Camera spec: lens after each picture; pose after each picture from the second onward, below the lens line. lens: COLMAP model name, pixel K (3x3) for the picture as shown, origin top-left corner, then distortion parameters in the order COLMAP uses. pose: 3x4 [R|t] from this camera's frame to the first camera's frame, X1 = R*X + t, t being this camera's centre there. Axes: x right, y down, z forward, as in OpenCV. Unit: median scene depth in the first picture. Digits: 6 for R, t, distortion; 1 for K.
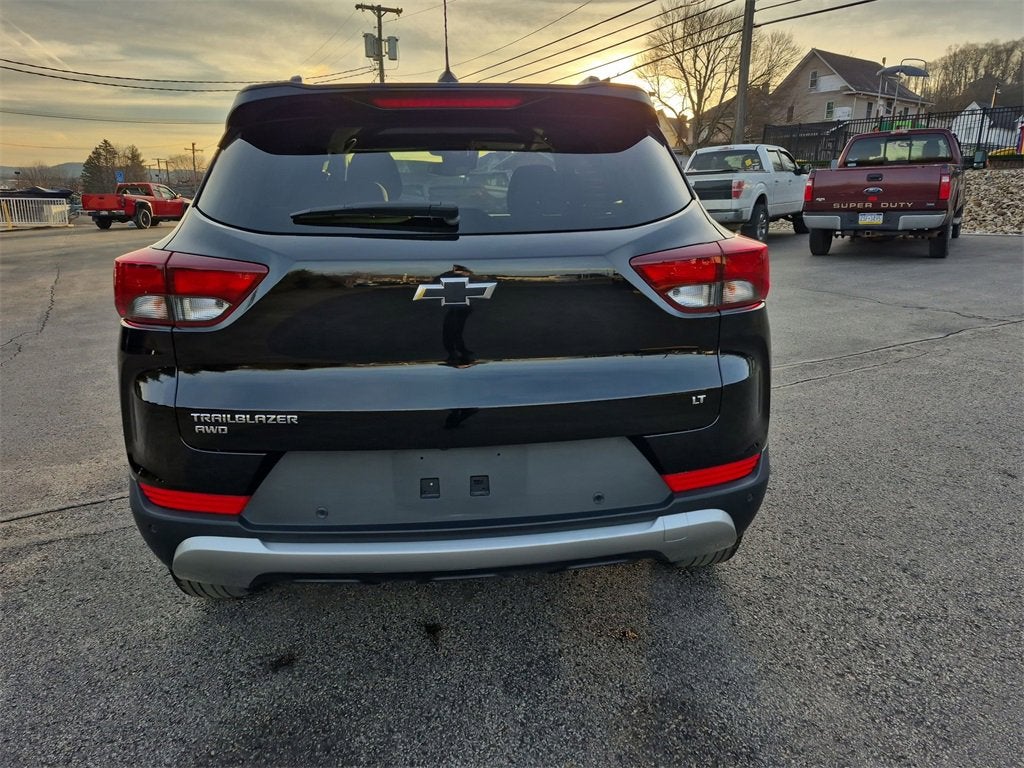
lens RADIAL K [[706.9, 0, 519.1], [0, 706.9, 375.7], [0, 0, 1]] dist [0.064078, -0.049803]
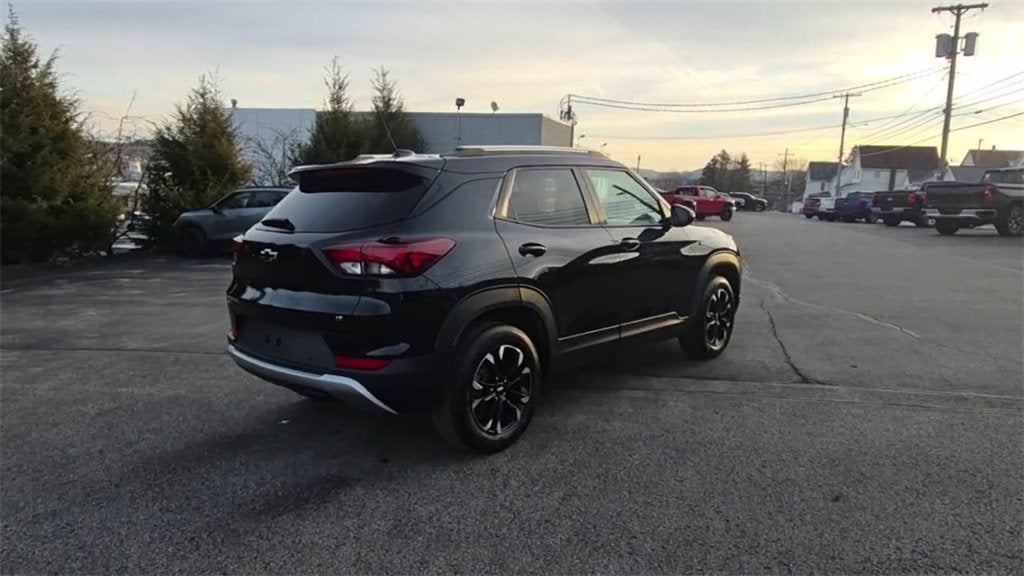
lens RADIAL K [[660.1, 0, 513.1], [0, 660.1, 299.1], [0, 0, 1]] dist [0.003909, 0.001219]
pose [[0.678769, 0.119748, -0.724522, 0.239690], [-0.181821, 0.983301, -0.007820, -0.011378], [0.711487, 0.137041, 0.689207, 0.005780]]
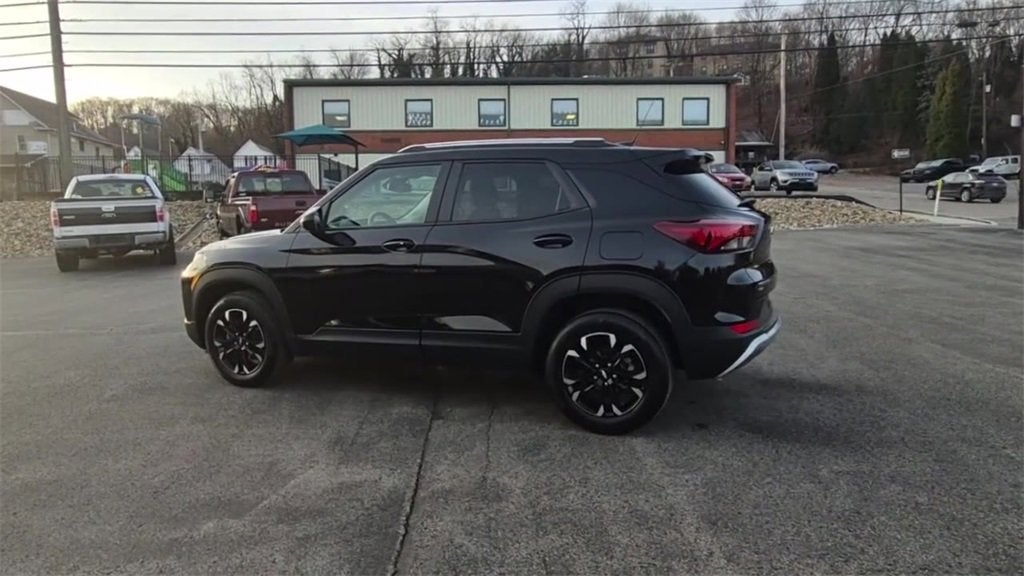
lens RADIAL K [[660.1, 0, 507.5], [0, 660.1, 296.9], [0, 0, 1]] dist [0.003909, 0.001219]
pose [[0.479115, -0.122366, 0.869181, -0.333716], [0.240247, 0.970703, 0.004228, -0.013751], [-0.844234, 0.206792, 0.494476, 0.073697]]
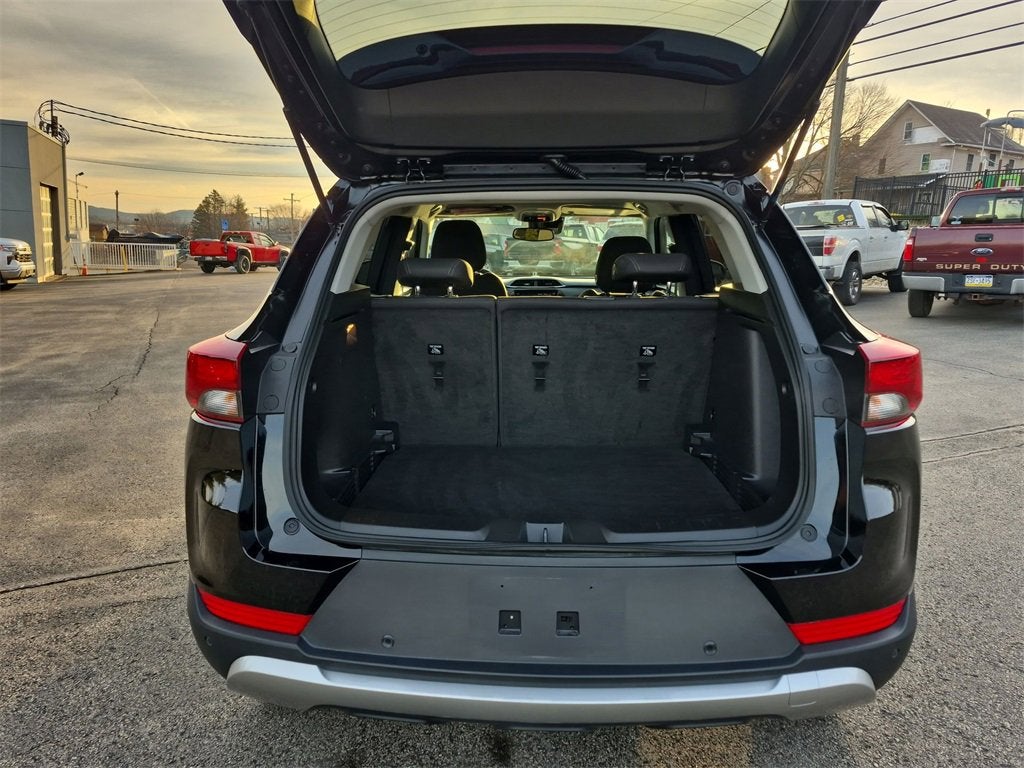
lens RADIAL K [[706.9, 0, 513.5], [0, 706.9, 389.0], [0, 0, 1]] dist [0.064078, -0.049803]
pose [[0.993721, 0.035332, -0.106166, -0.004725], [-0.040328, 0.998160, -0.045290, -0.010600], [0.104370, 0.049287, 0.993317, 0.014405]]
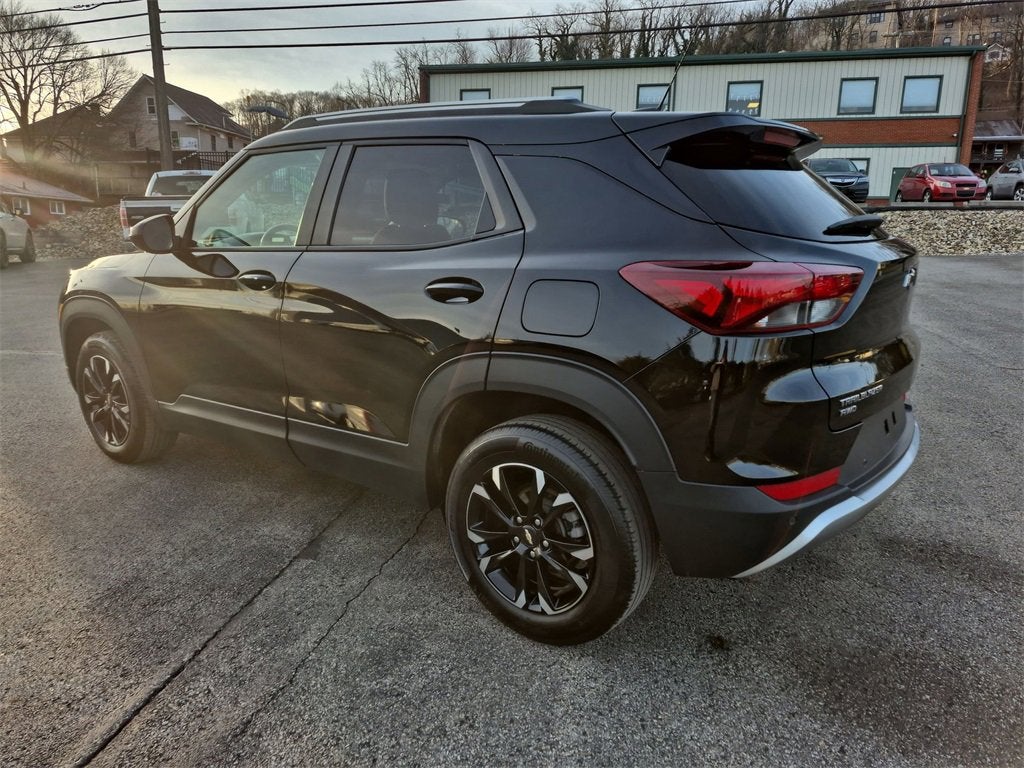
lens RADIAL K [[706.9, 0, 507.6], [0, 706.9, 389.7], [0, 0, 1]] dist [0.064078, -0.049803]
pose [[0.666646, -0.170655, 0.725575, -0.196641], [0.185215, 0.980833, 0.060520, -0.015659], [-0.721996, 0.094042, 0.685477, 0.070708]]
